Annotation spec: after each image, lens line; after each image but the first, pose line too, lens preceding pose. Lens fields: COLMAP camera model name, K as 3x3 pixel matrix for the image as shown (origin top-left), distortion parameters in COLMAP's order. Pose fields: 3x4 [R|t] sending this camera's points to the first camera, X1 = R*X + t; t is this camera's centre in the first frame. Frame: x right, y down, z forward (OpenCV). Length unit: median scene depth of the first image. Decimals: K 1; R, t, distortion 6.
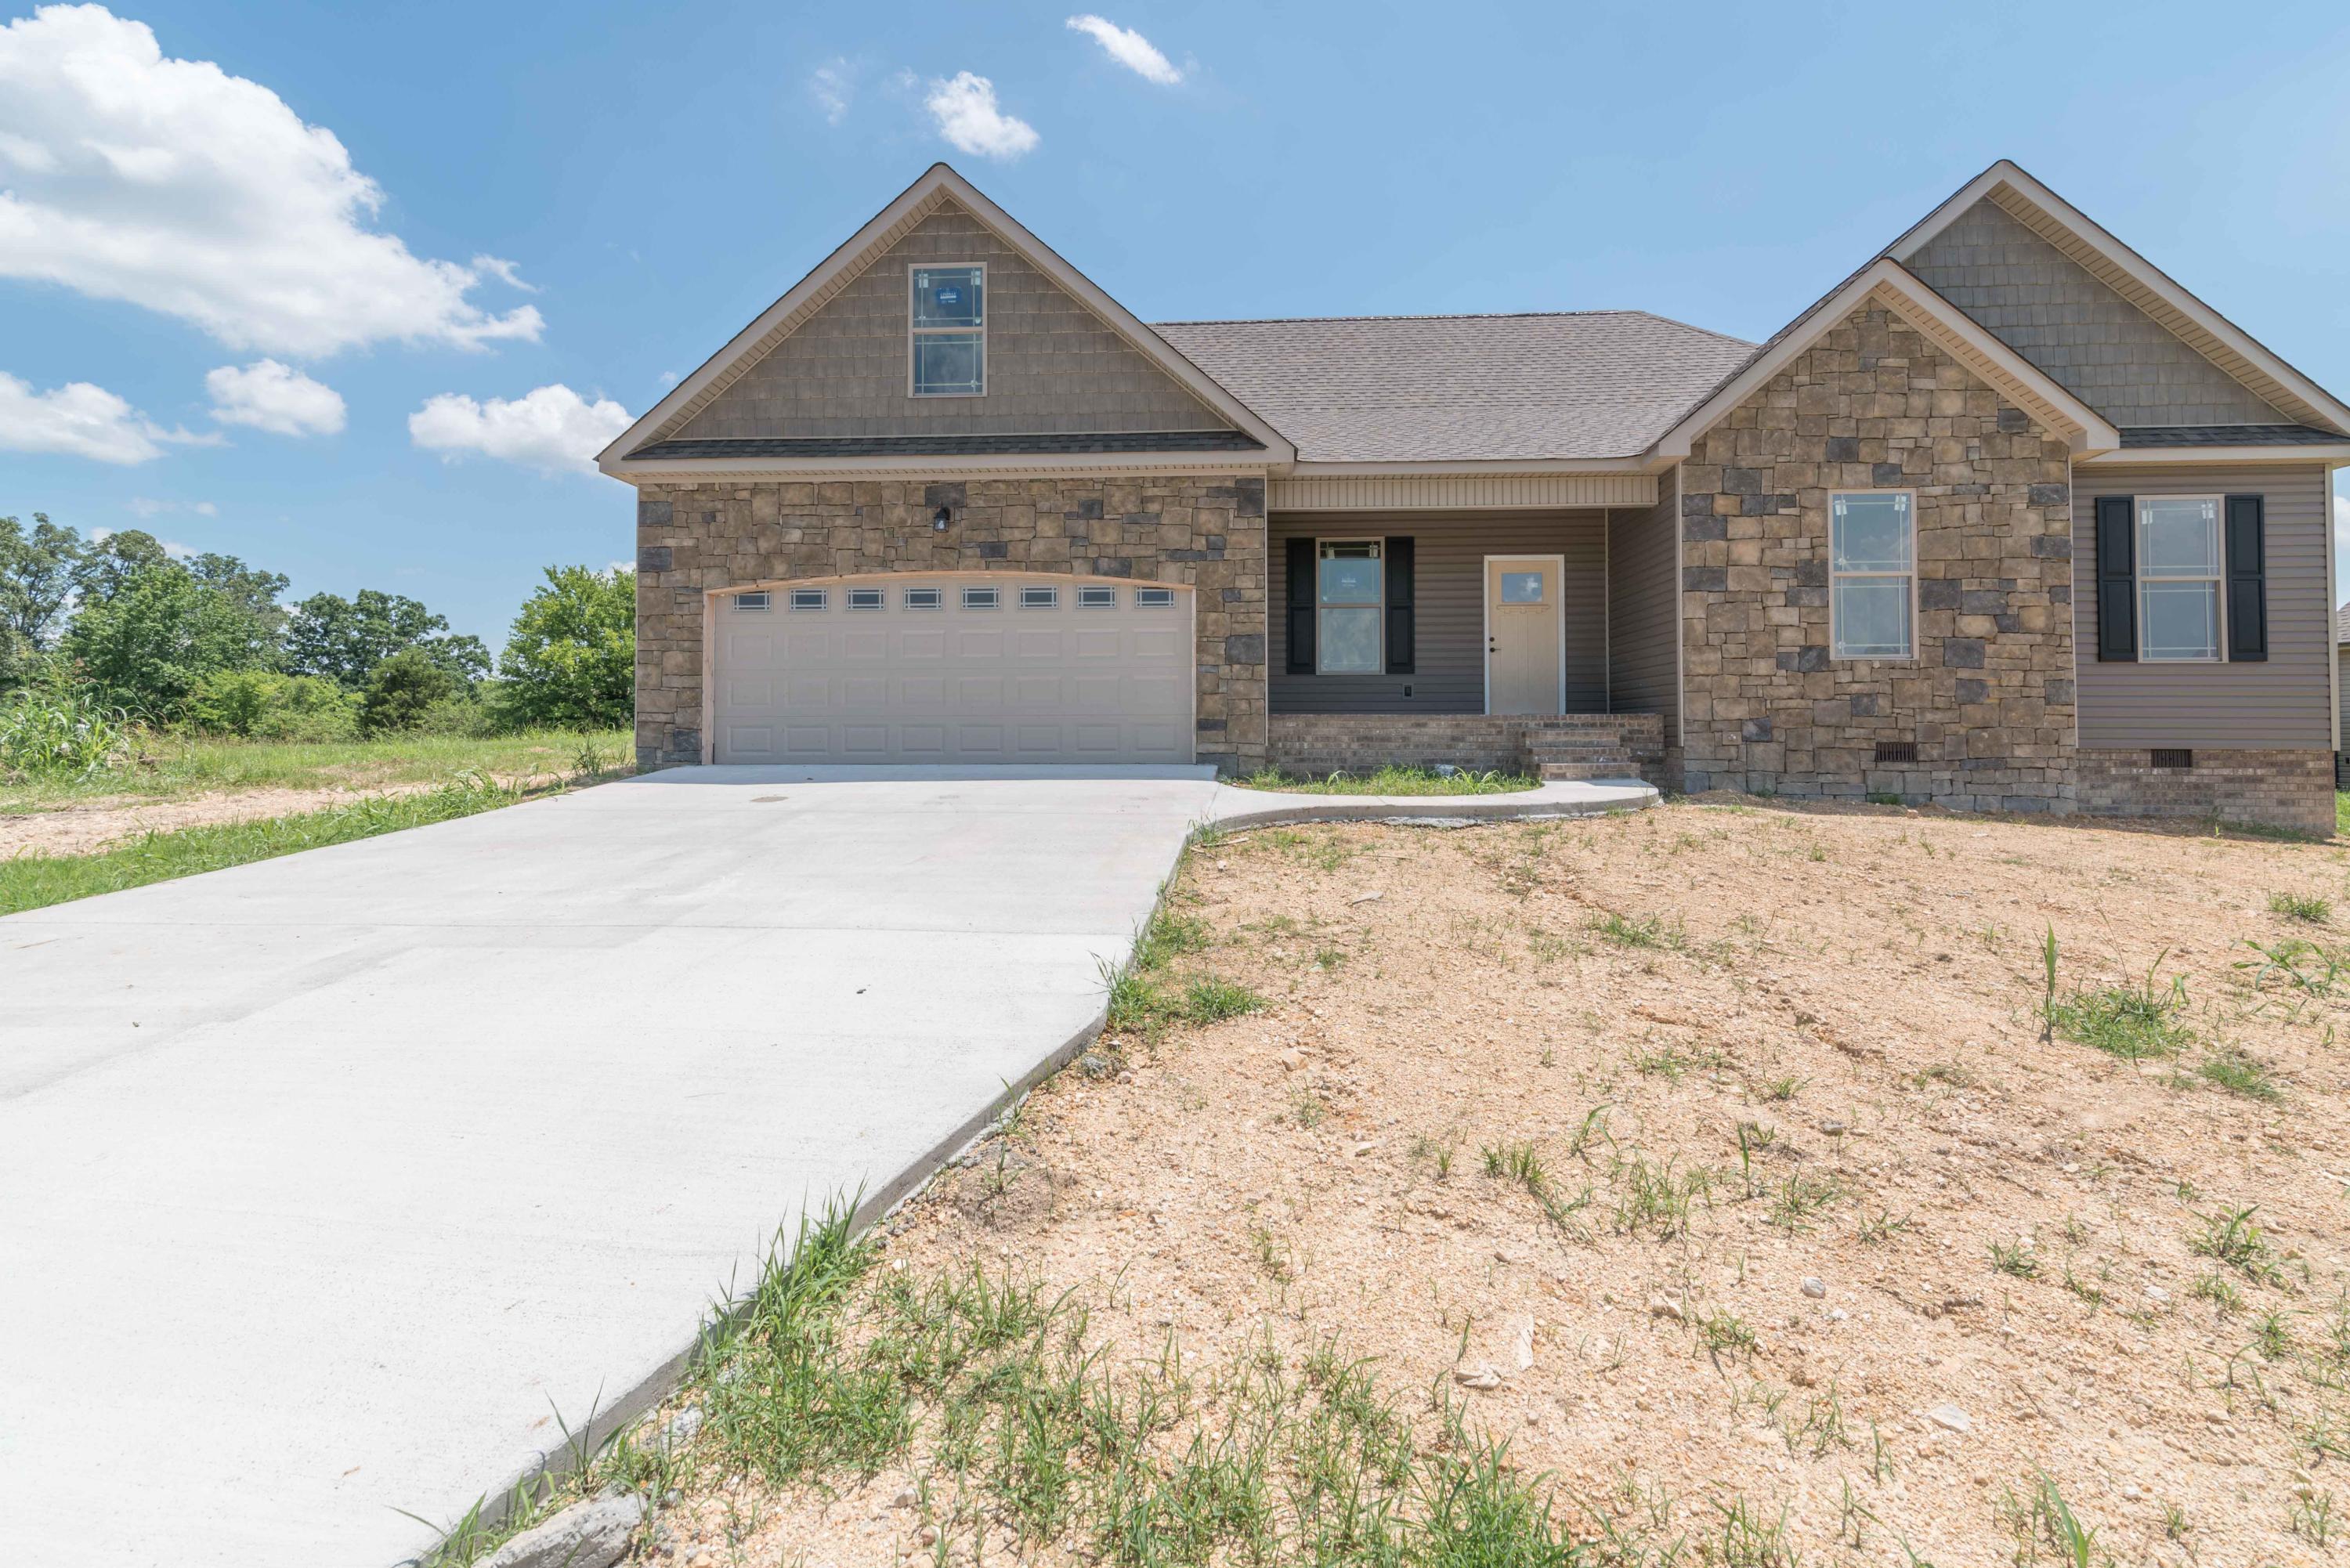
lens RADIAL K [[1068.9, 0, 1127.5], [0, 1068.9, 721.8], [0, 0, 1]] dist [0.000972, 0.001358]
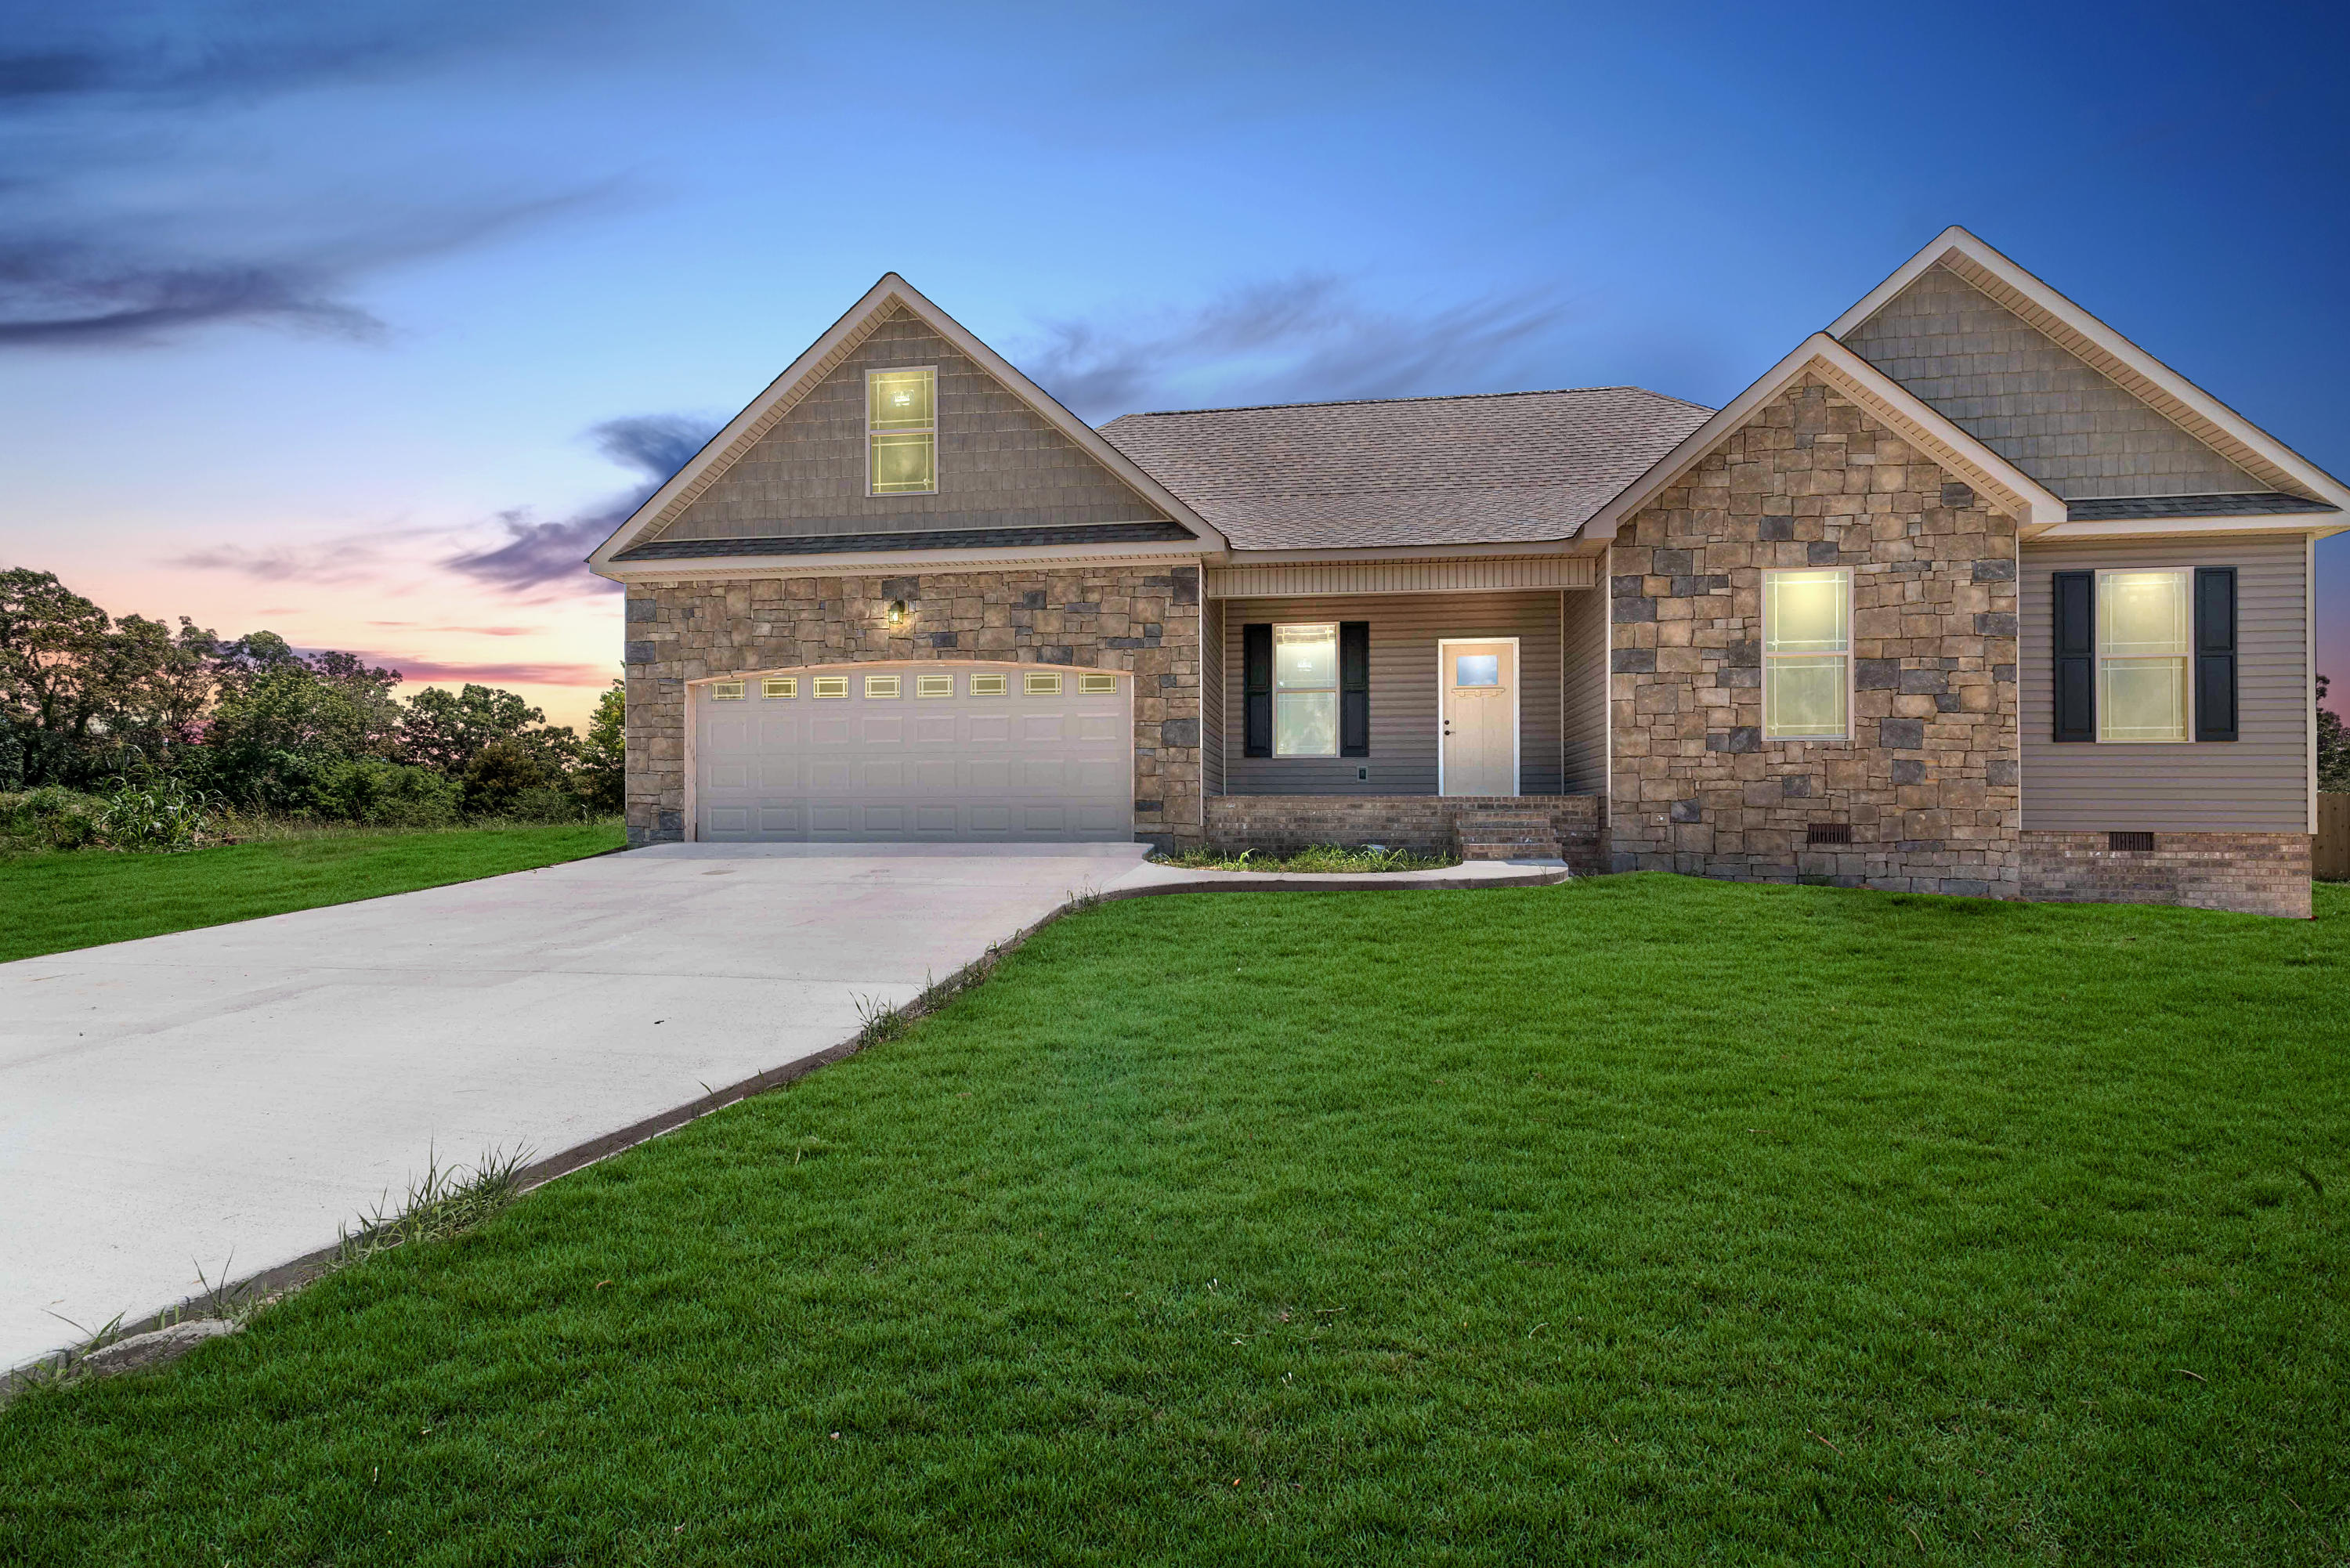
lens RADIAL K [[1068.9, 0, 1103.6], [0, 1068.9, 834.8], [0, 0, 1]] dist [0.000972, 0.001358]
pose [[0.996259, 0.003654, -0.086337, 0.125159], [-0.001692, 0.999739, 0.022792, 0.007333], [0.086397, -0.022561, 0.996005, -0.044149]]
